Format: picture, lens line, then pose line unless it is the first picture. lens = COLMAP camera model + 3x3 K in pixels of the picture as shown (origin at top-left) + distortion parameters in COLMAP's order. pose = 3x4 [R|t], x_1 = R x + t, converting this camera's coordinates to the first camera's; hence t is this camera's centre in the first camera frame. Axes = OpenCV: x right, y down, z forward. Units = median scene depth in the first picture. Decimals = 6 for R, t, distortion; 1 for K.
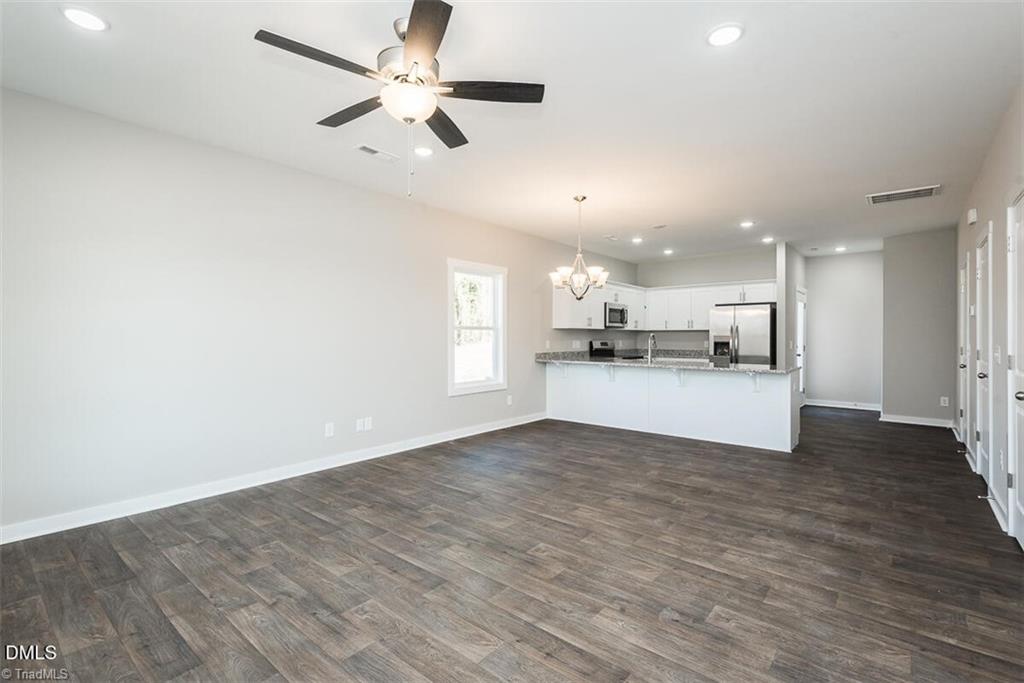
lens RADIAL K [[461.4, 0, 512.0], [0, 461.4, 341.5], [0, 0, 1]] dist [0.034027, -0.018301]
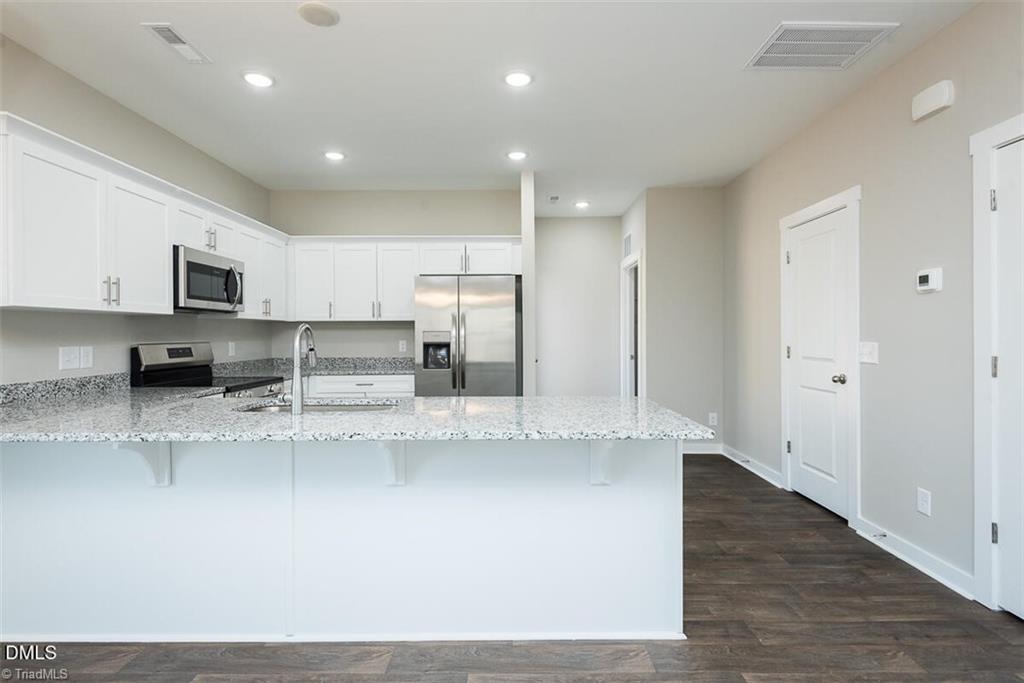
lens RADIAL K [[486.1, 0, 512.0], [0, 486.1, 341.5], [0, 0, 1]] dist [-0.032066, -0.000377]
pose [[0.768280, -0.015686, 0.639922, 0.247283], [0.013150, 0.999875, 0.008722, -0.006465], [-0.639979, 0.001714, 0.768391, 0.790484]]
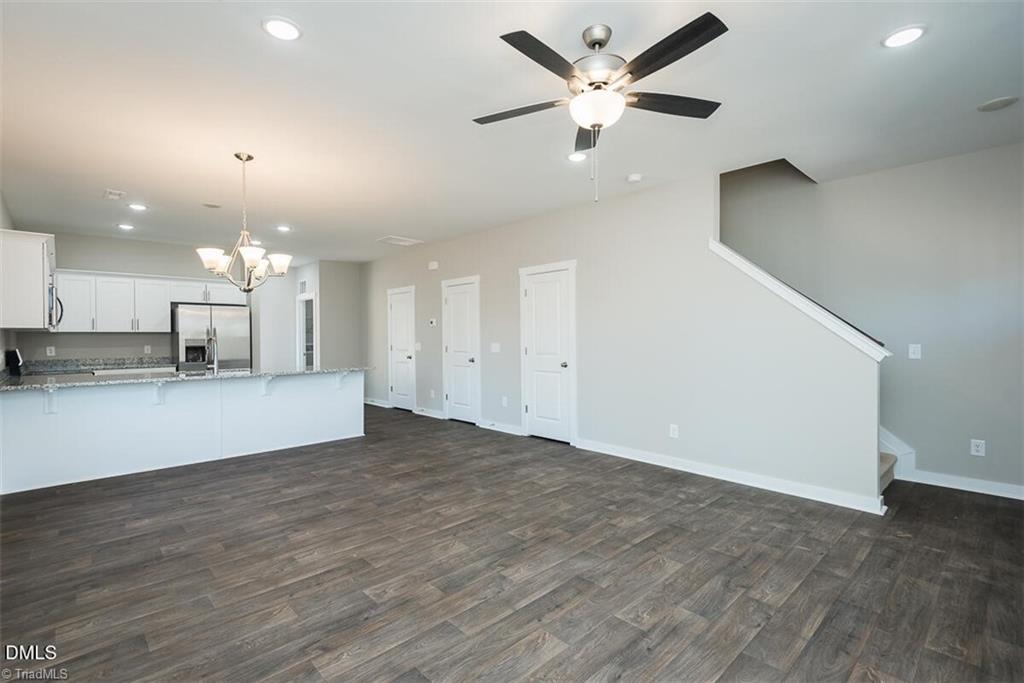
lens RADIAL K [[481.5, 0, 507.7], [0, 481.5, 328.3], [0, 0, 1]] dist [0.056284, -0.031805]
pose [[0.108795, 0.016473, 0.993928, -0.596180], [0.017127, 0.999683, -0.018443, -0.008248], [-0.993917, 0.019030, 0.108478, 0.492980]]
